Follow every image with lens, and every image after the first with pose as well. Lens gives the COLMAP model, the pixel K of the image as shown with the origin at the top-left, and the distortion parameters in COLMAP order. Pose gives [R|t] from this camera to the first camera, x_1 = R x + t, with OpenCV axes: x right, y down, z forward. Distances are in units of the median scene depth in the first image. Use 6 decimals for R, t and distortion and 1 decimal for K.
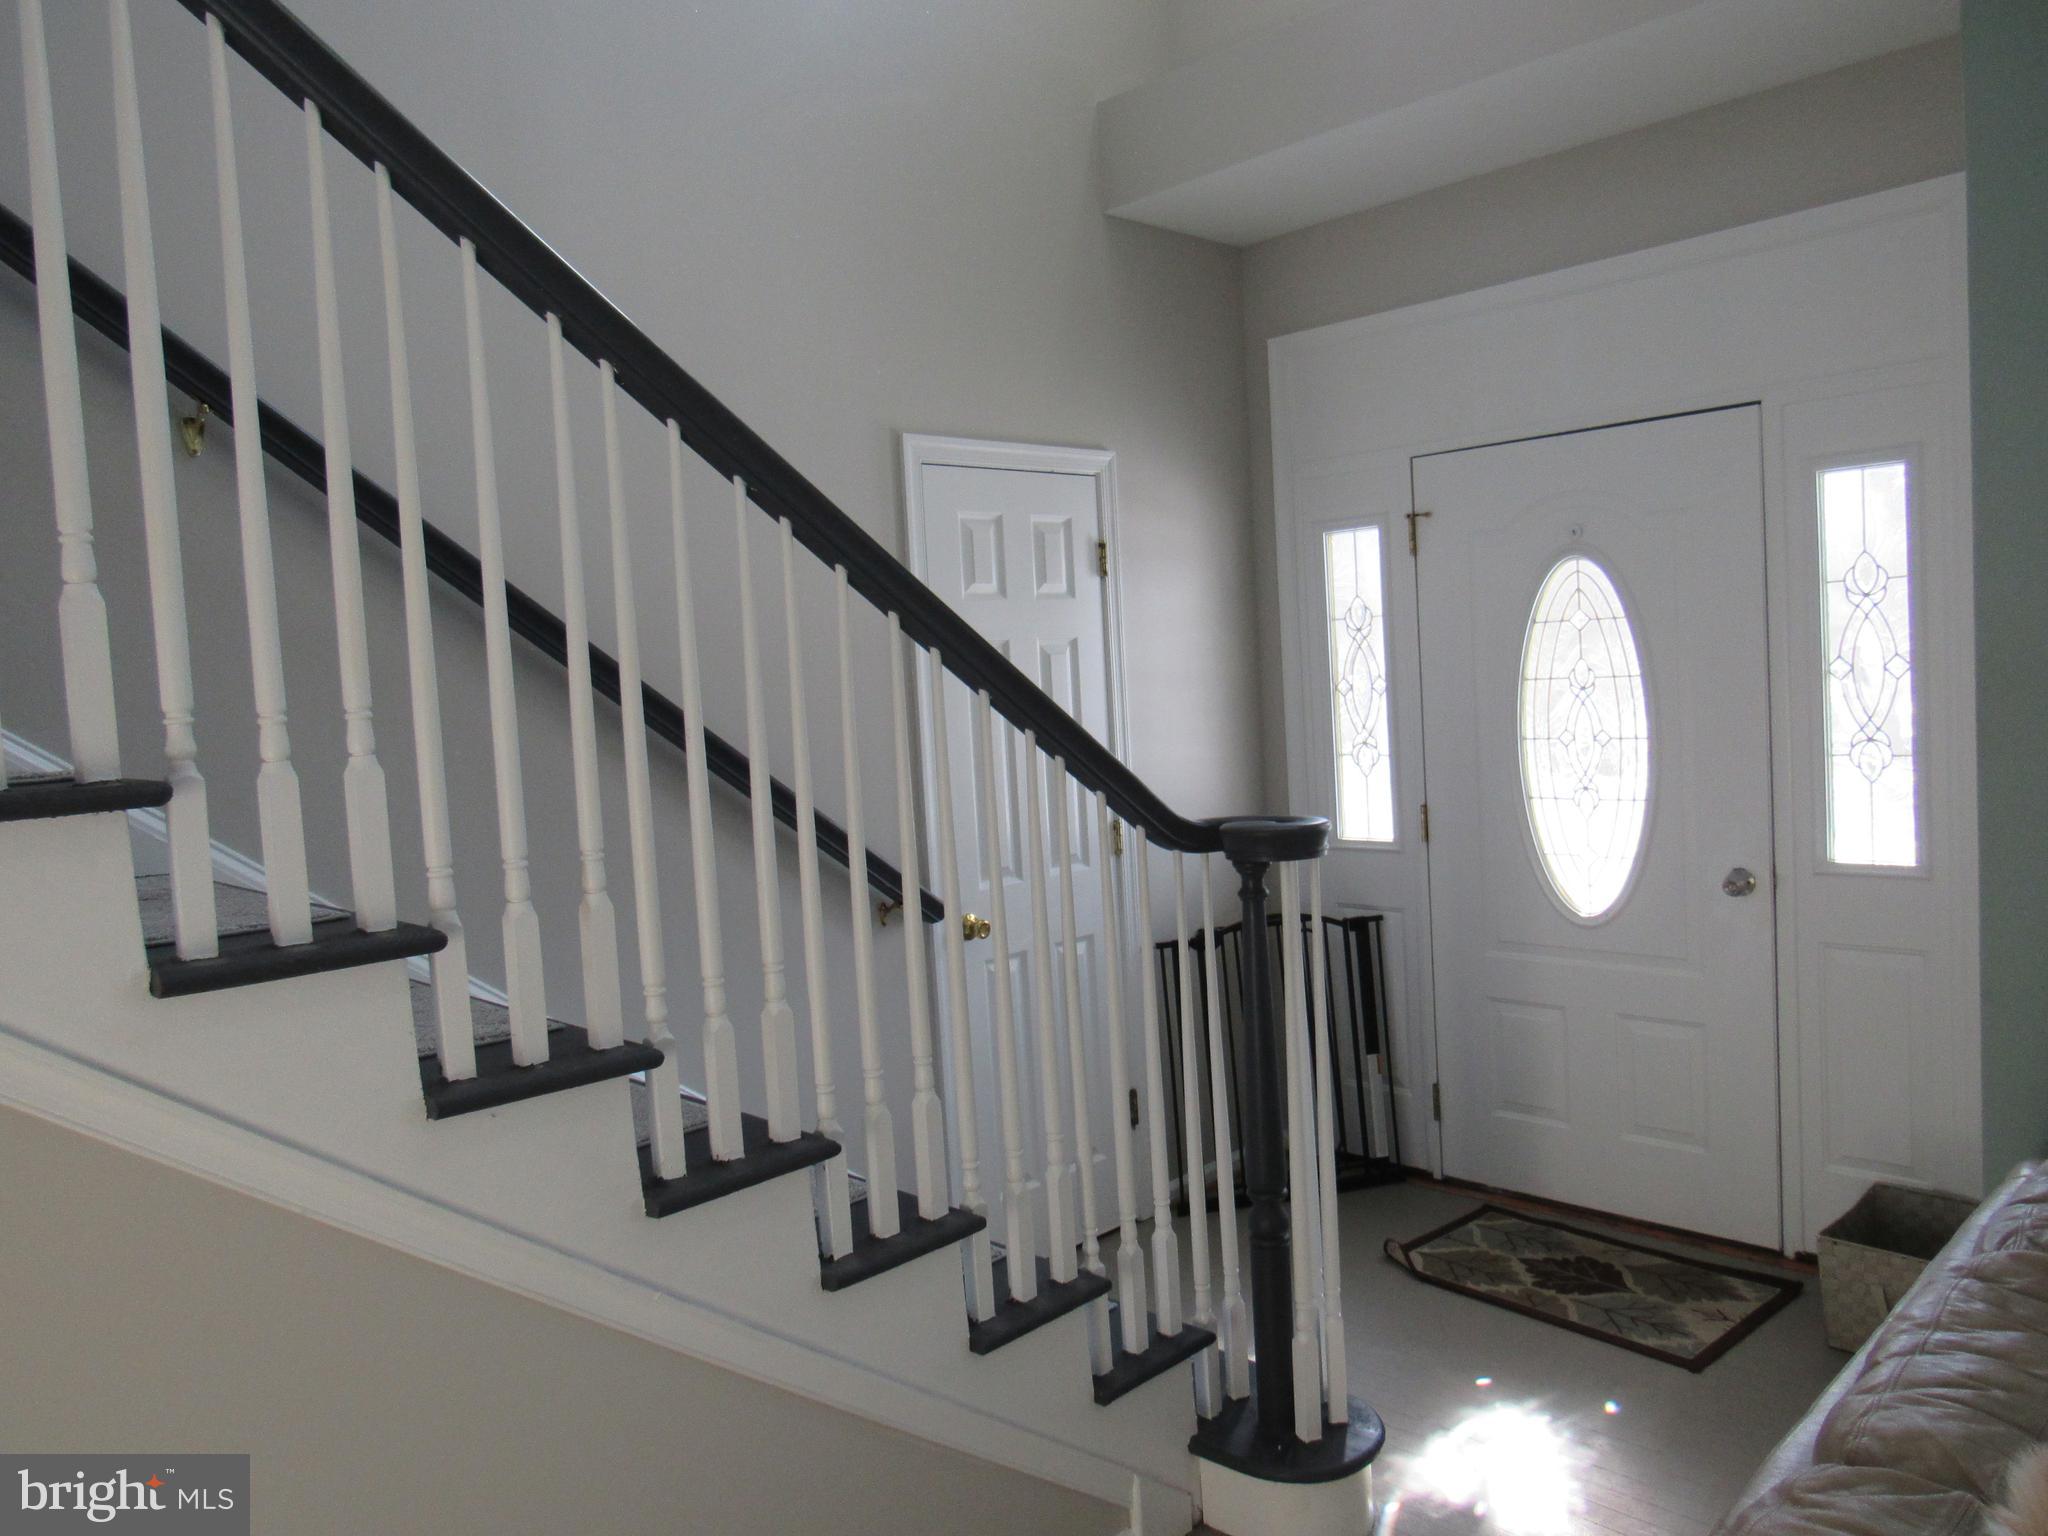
lens RADIAL K [[1434.0, 0, 1024.0], [0, 1434.0, 768.0], [0, 0, 1]] dist [-0.025013, 0.002617]
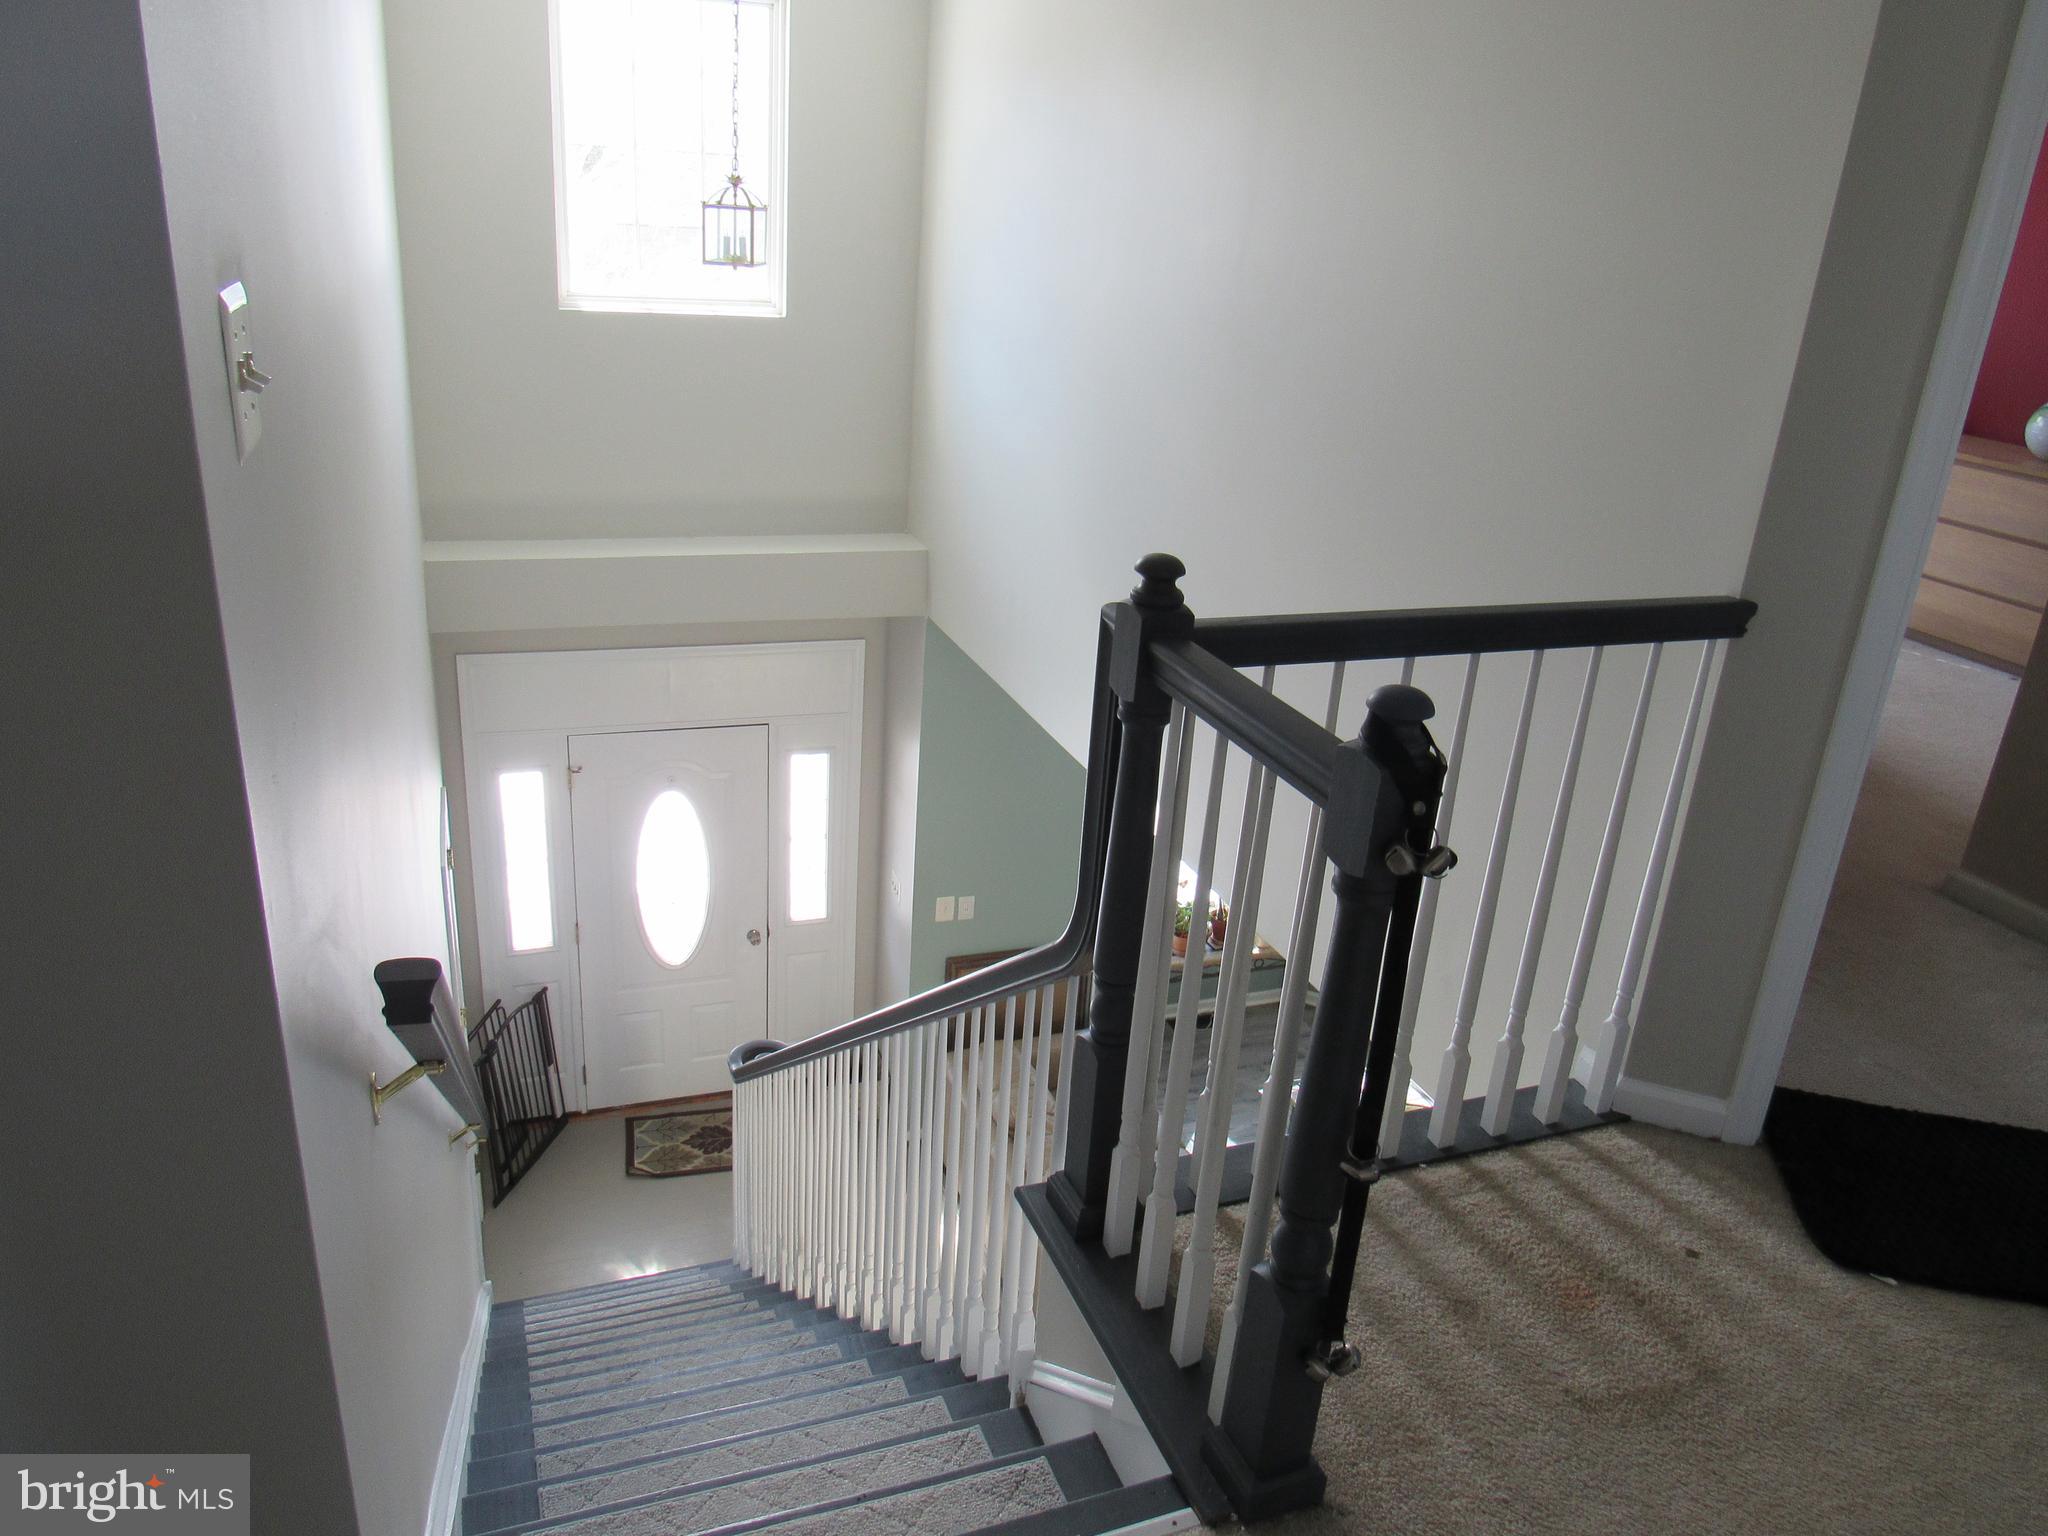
lens RADIAL K [[1434.0, 0, 1024.0], [0, 1434.0, 768.0], [0, 0, 1]] dist [-0.025013, 0.002617]
pose [[0.418635, -0.254261, 0.871835, -0.957119], [-0.029676, 0.955664, 0.292959, -0.683348], [-0.907670, -0.148515, 0.392529, -0.120315]]
